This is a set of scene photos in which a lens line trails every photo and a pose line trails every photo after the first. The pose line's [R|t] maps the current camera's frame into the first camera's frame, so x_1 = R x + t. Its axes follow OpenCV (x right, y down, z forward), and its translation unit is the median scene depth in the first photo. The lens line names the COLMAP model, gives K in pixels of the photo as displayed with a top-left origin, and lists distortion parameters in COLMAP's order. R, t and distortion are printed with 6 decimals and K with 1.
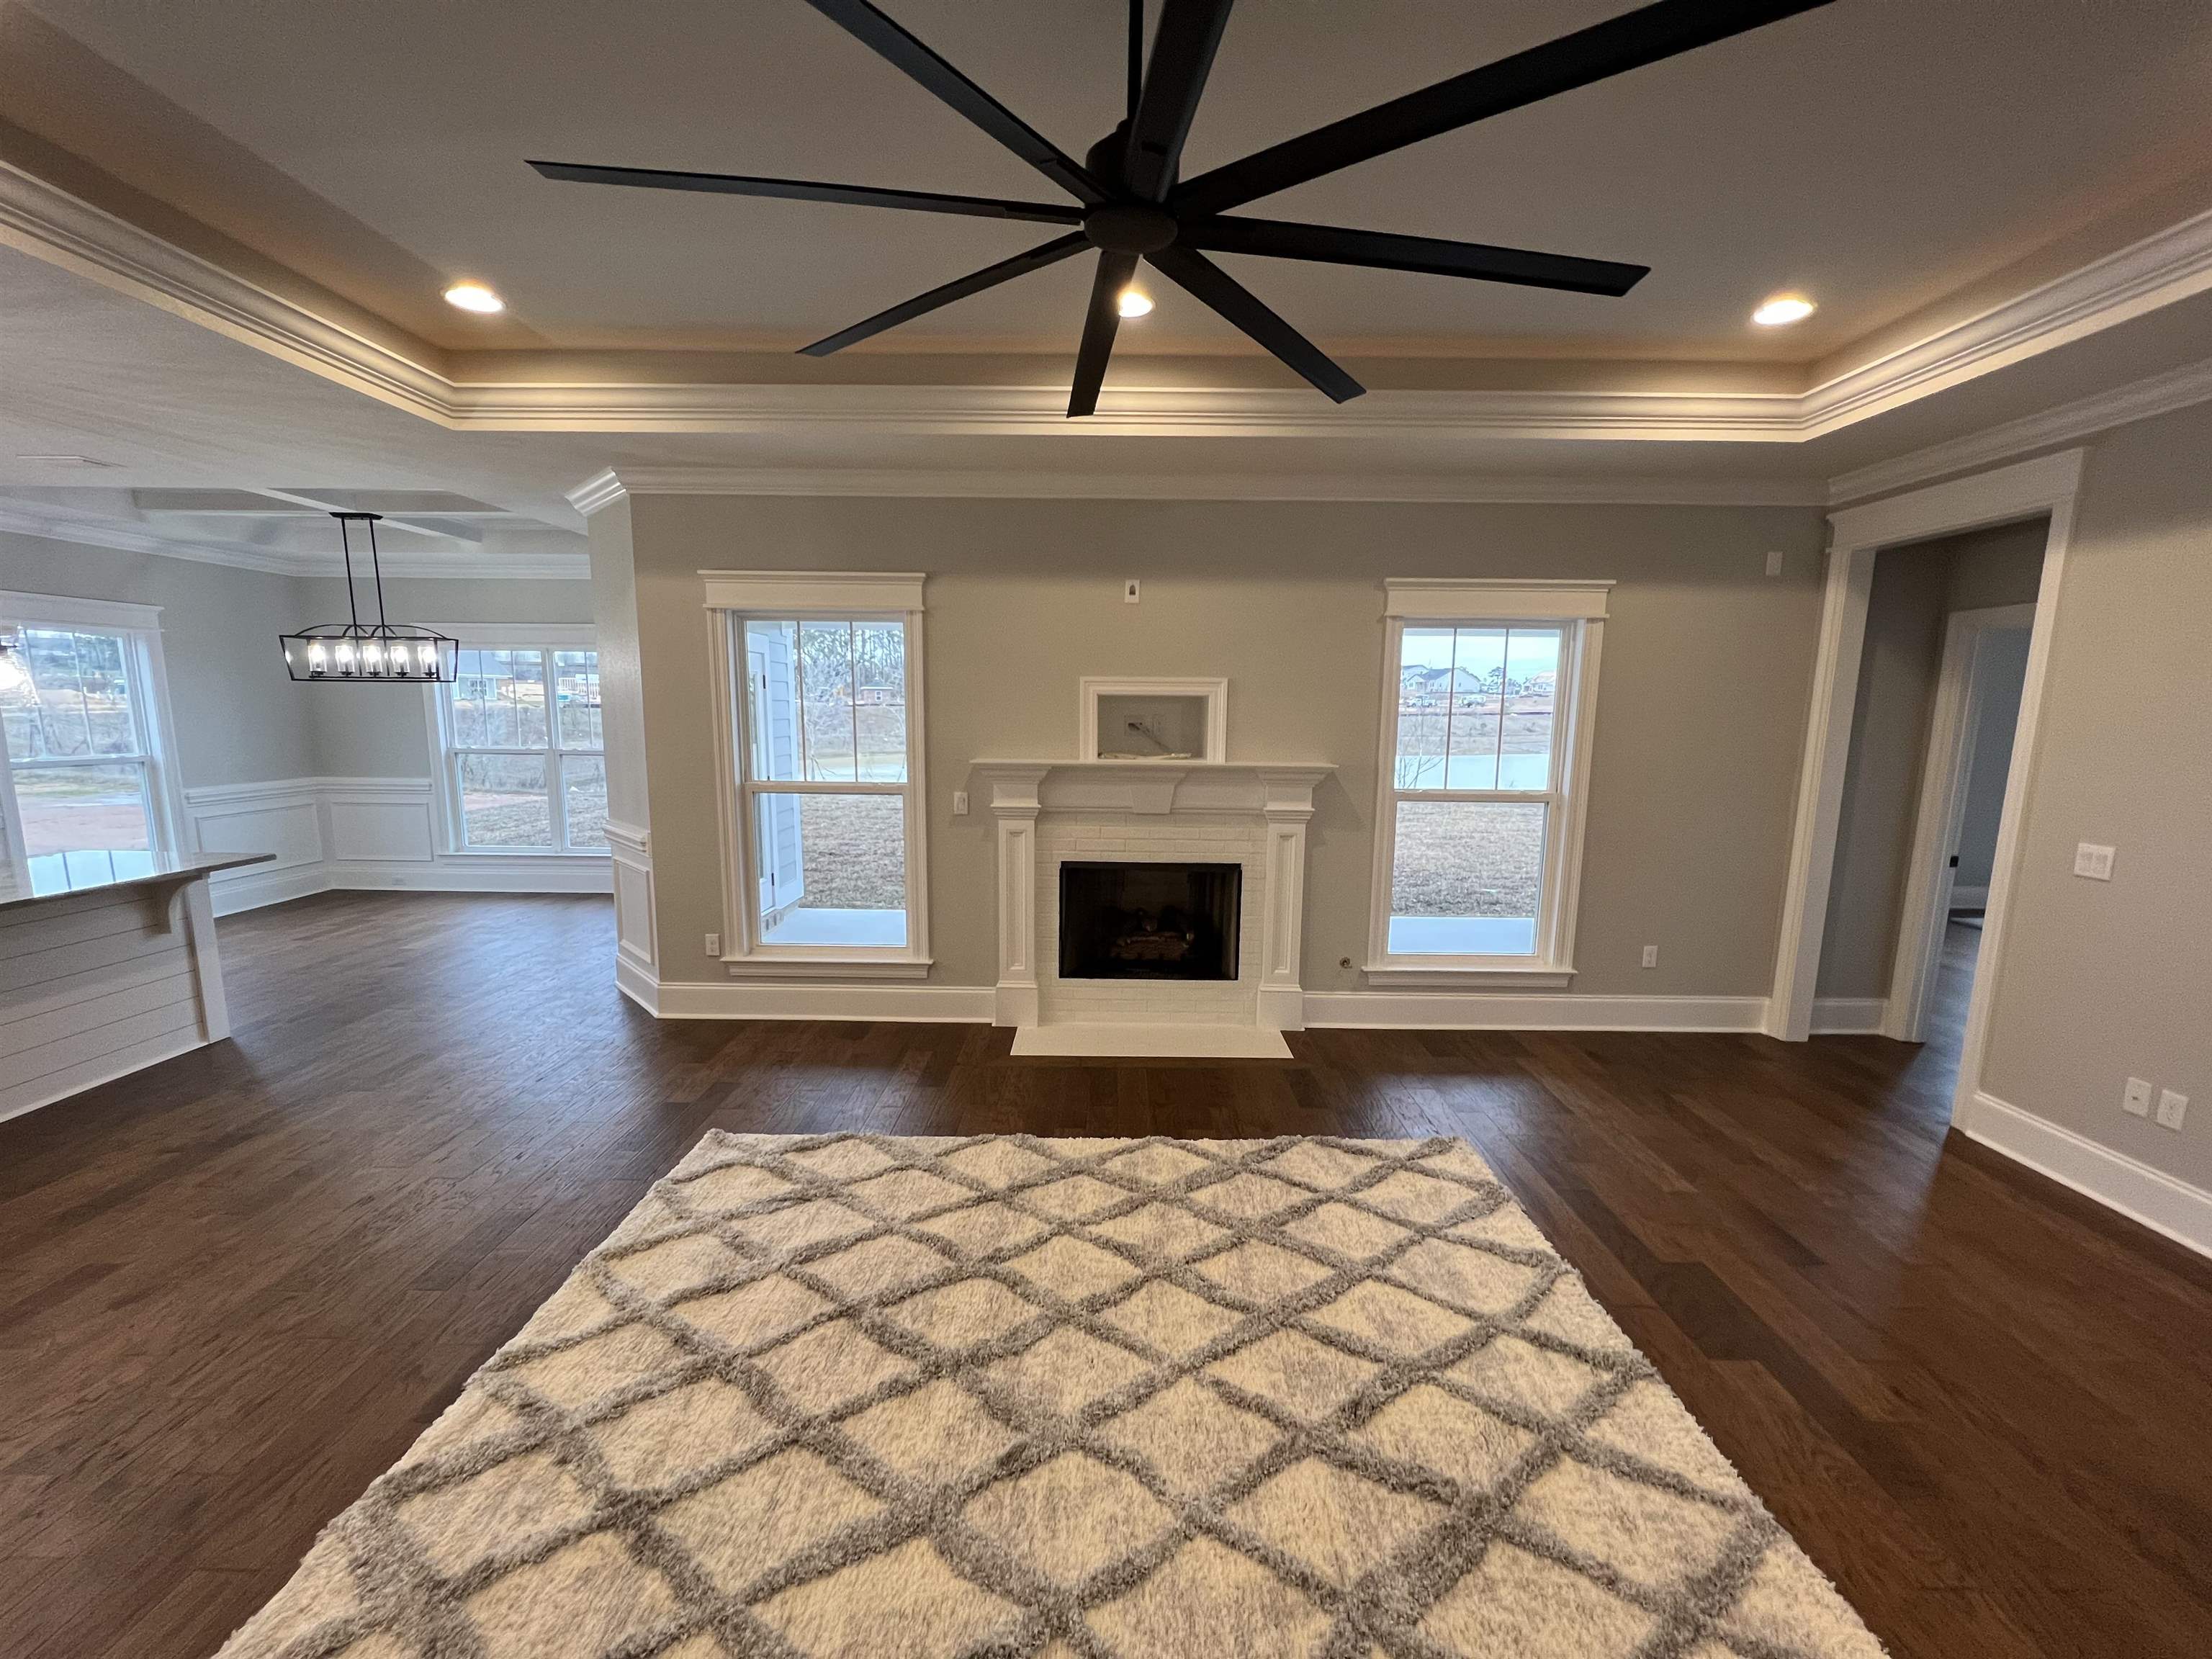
lens RADIAL K [[878.6, 0, 1107.6], [0, 878.6, 839.1], [0, 0, 1]] dist [-0.001989, 0.000395]
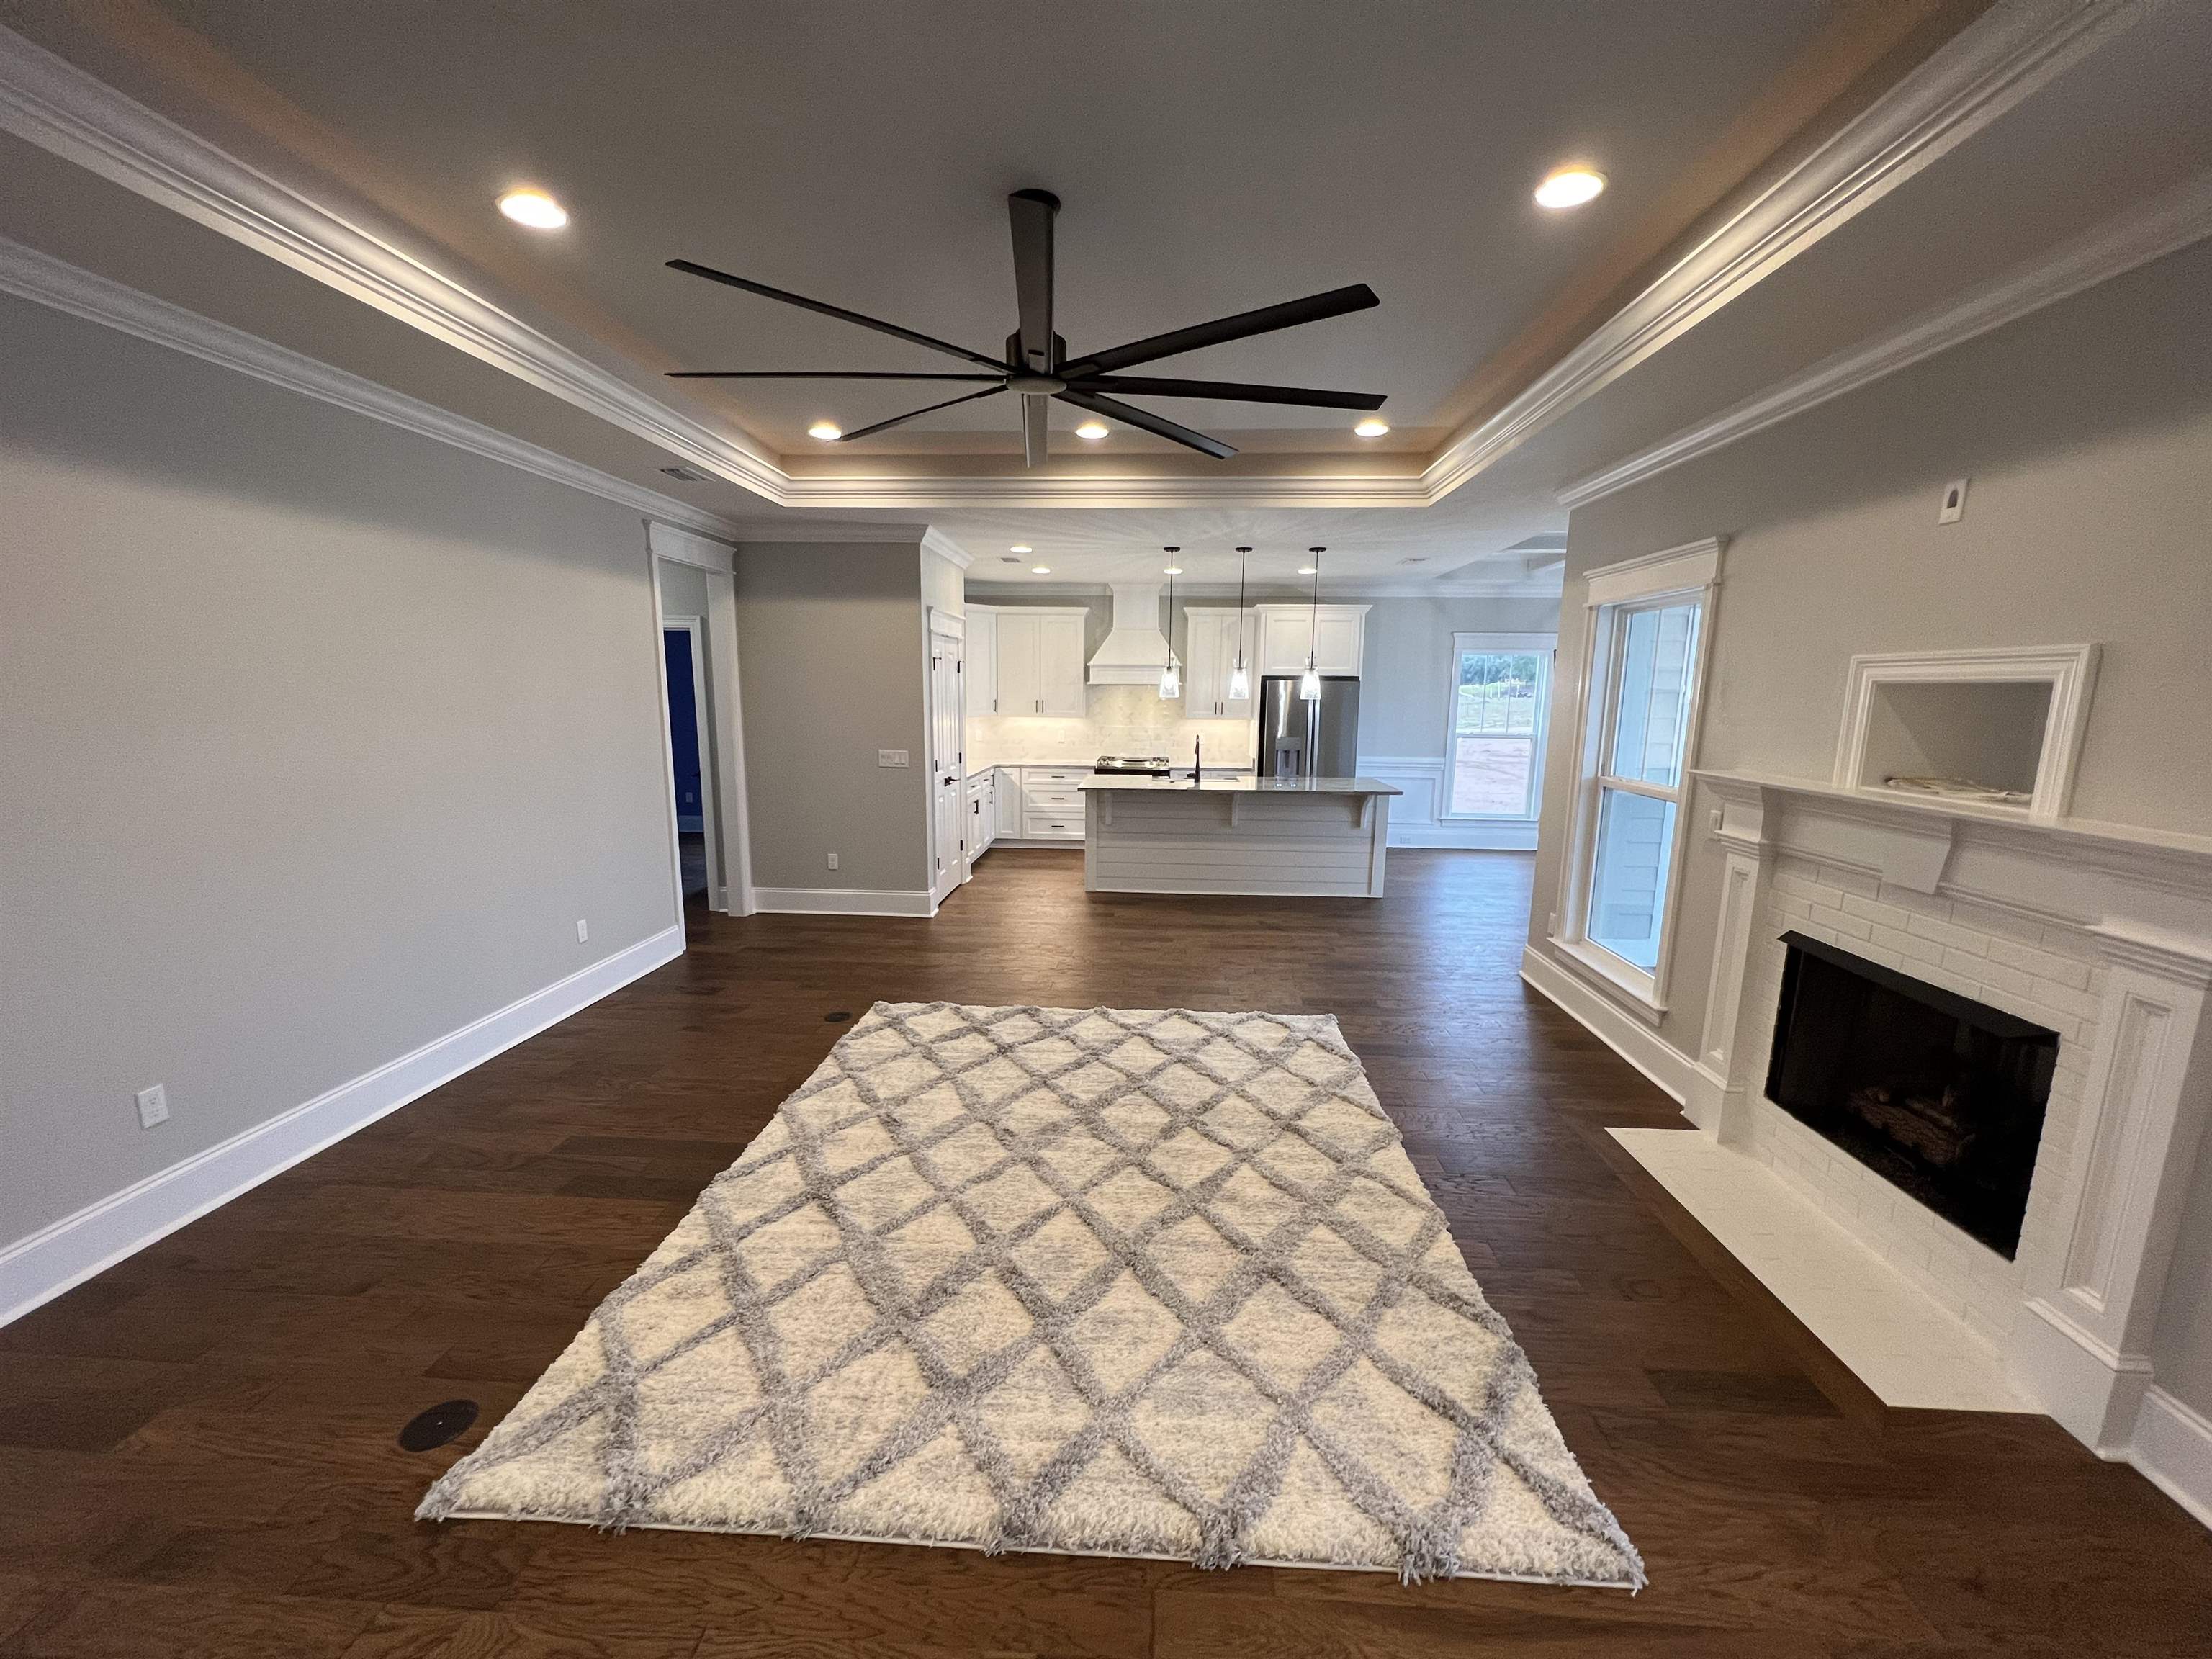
lens RADIAL K [[878.6, 0, 1107.2], [0, 878.6, 838.9], [0, 0, 1]] dist [-0.001989, 0.000395]
pose [[-0.051972, 0.157097, -0.986215, 0.656876], [-0.160527, 0.973393, 0.163514, -0.072520], [0.985662, 0.166813, -0.025371, 0.506756]]
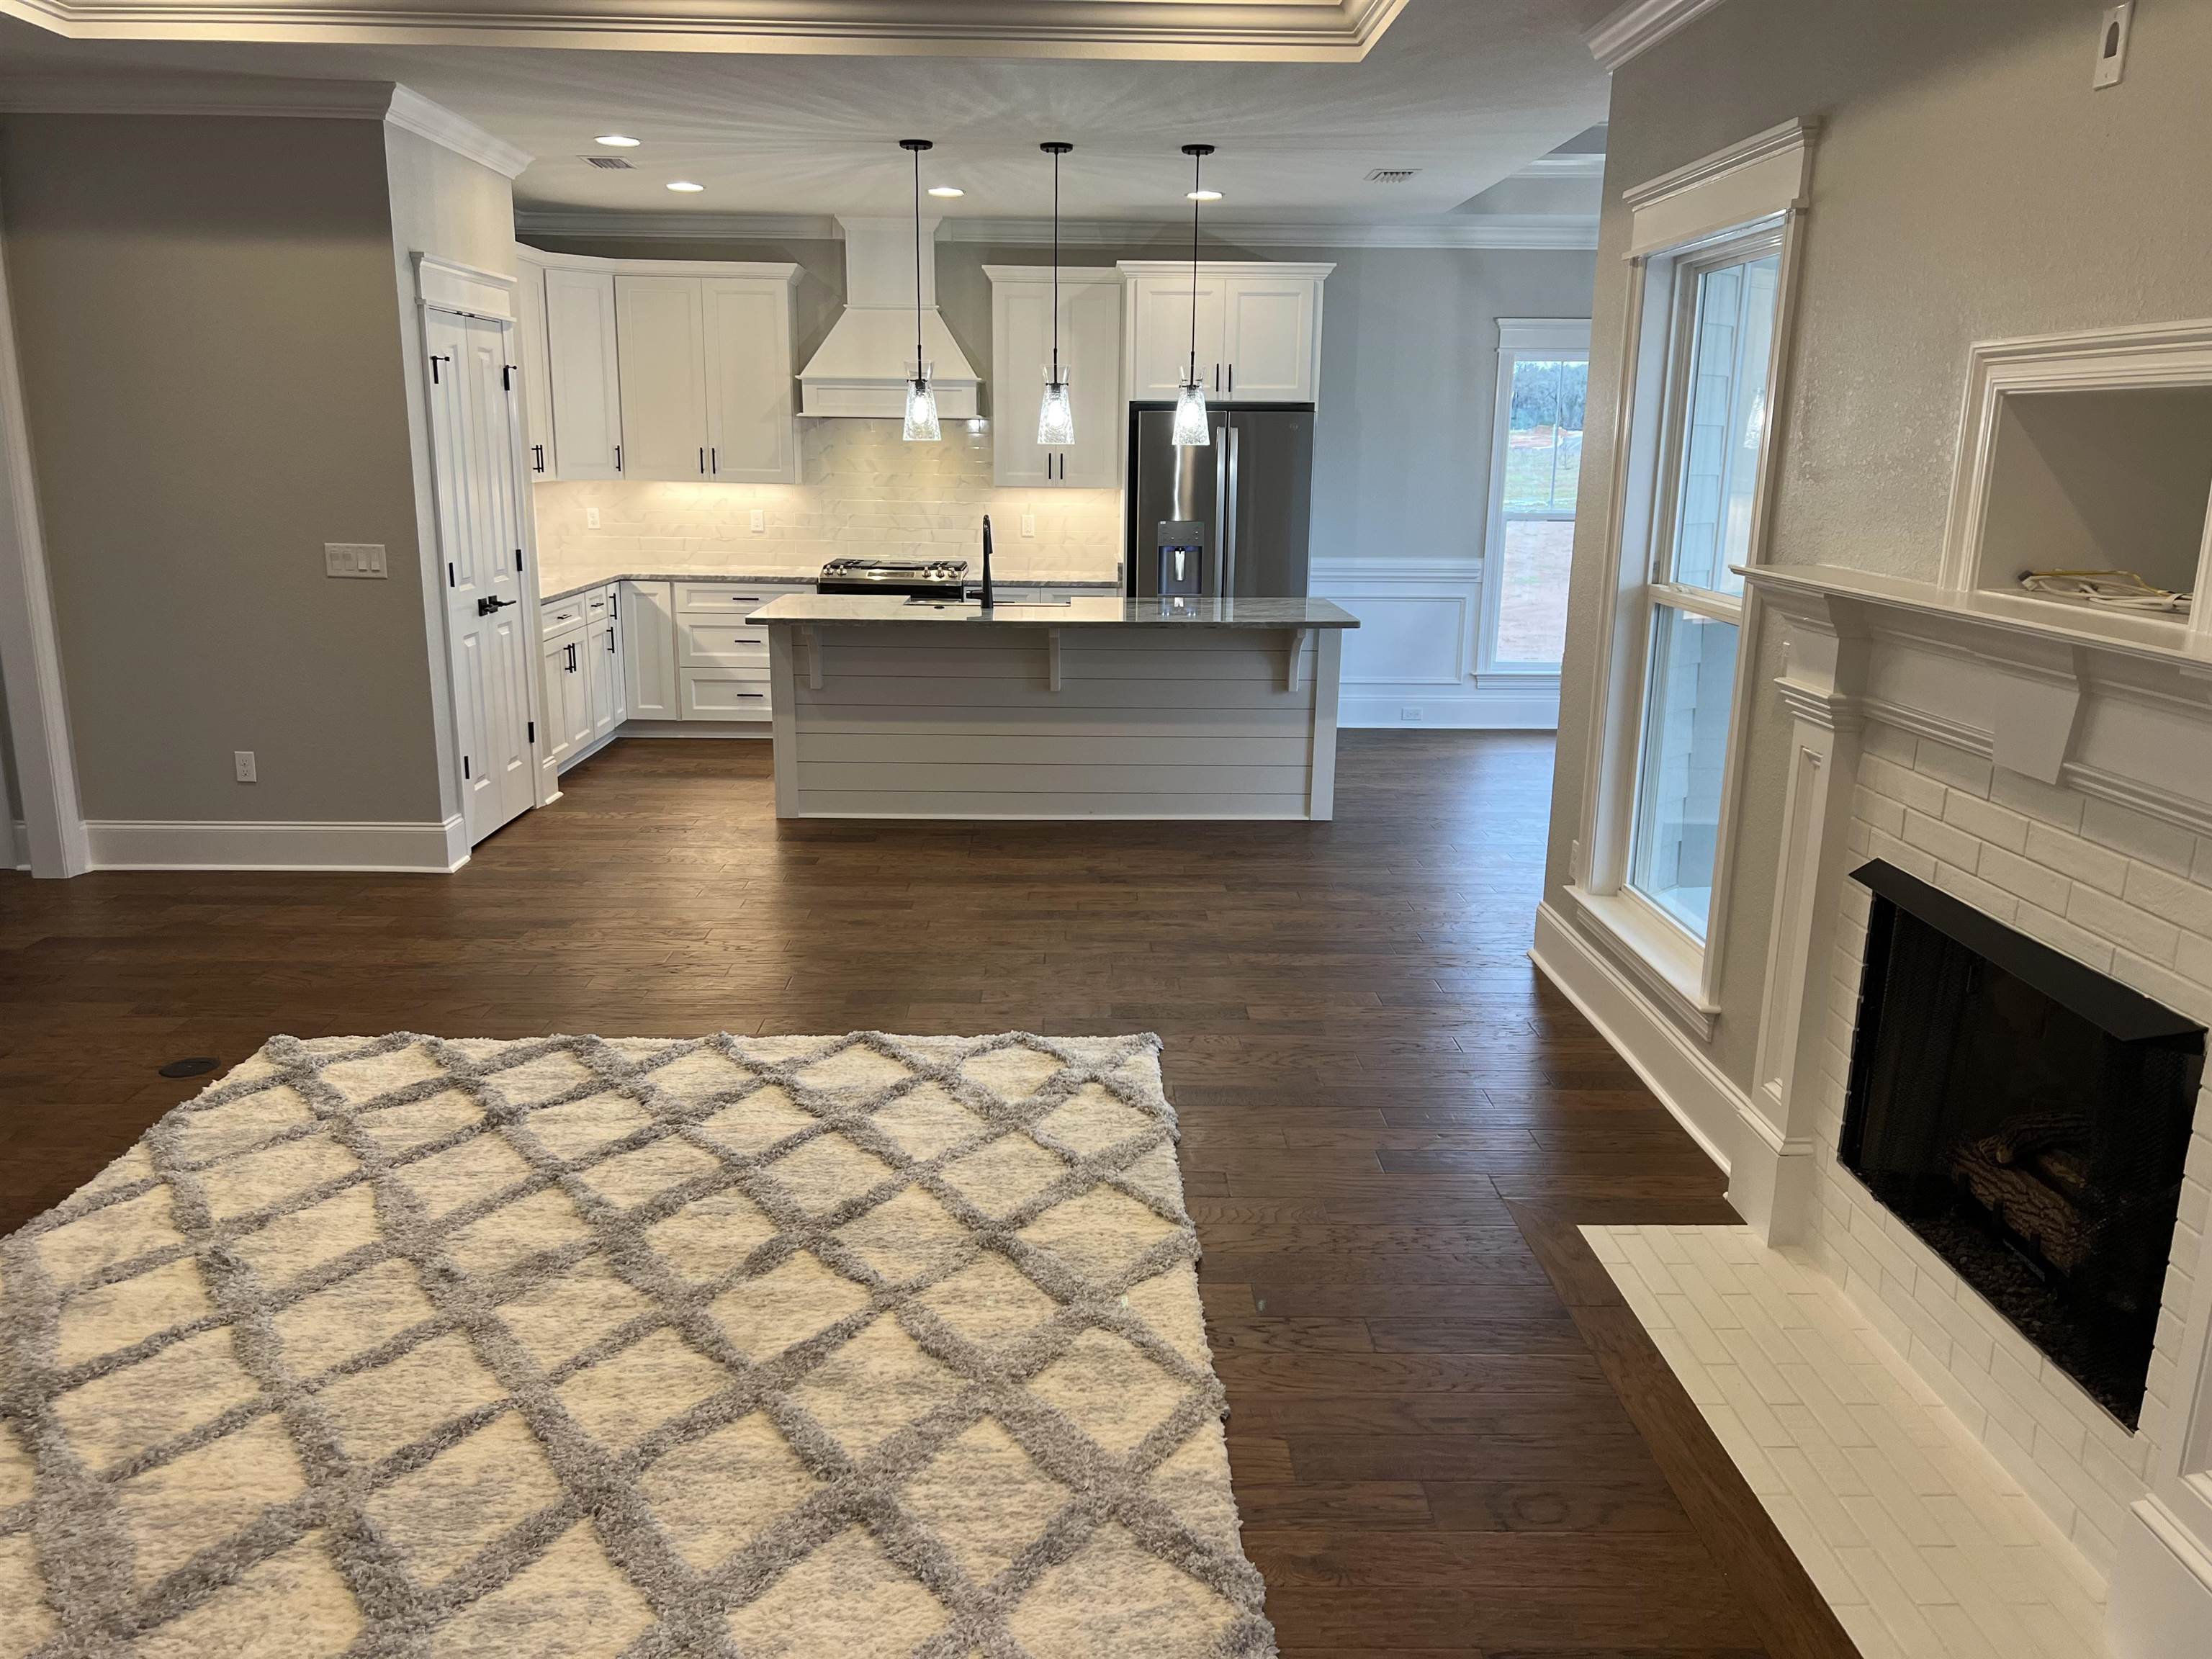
lens RADIAL K [[1653.4, 0, 1092.3], [0, 1653.4, 837.7], [0, 0, 1]] dist [0.056552, -0.061160]
pose [[0.025054, 0.224633, -0.974121, 0.646988], [-0.160471, 0.962695, 0.217871, -0.087245], [0.986723, 0.150859, 0.060166, 0.657356]]
